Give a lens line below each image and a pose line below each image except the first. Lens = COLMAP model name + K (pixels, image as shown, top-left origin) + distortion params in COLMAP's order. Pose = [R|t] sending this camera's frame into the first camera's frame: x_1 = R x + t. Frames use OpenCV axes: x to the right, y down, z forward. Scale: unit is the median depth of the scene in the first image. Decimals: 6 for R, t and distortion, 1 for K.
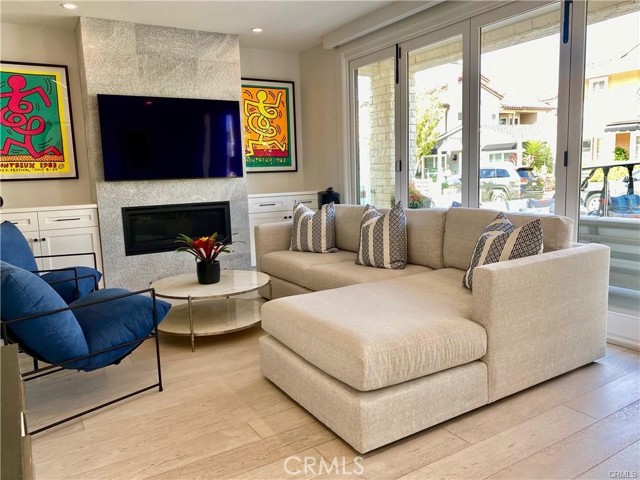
lens RADIAL K [[487.7, 0, 321.4], [0, 487.7, 243.0], [0, 0, 1]] dist [0.004504, 0.004229]
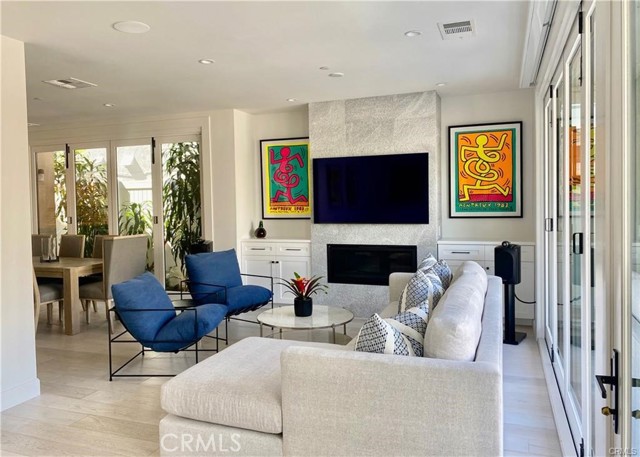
lens RADIAL K [[495.2, 0, 318.1], [0, 495.2, 230.1], [0, 0, 1]] dist [0.030479, -0.006536]
pose [[0.622905, 0.068473, -0.779295, 0.531656], [-0.115466, 0.993299, -0.005018, -0.091563], [0.773730, 0.093108, 0.626637, 0.158391]]
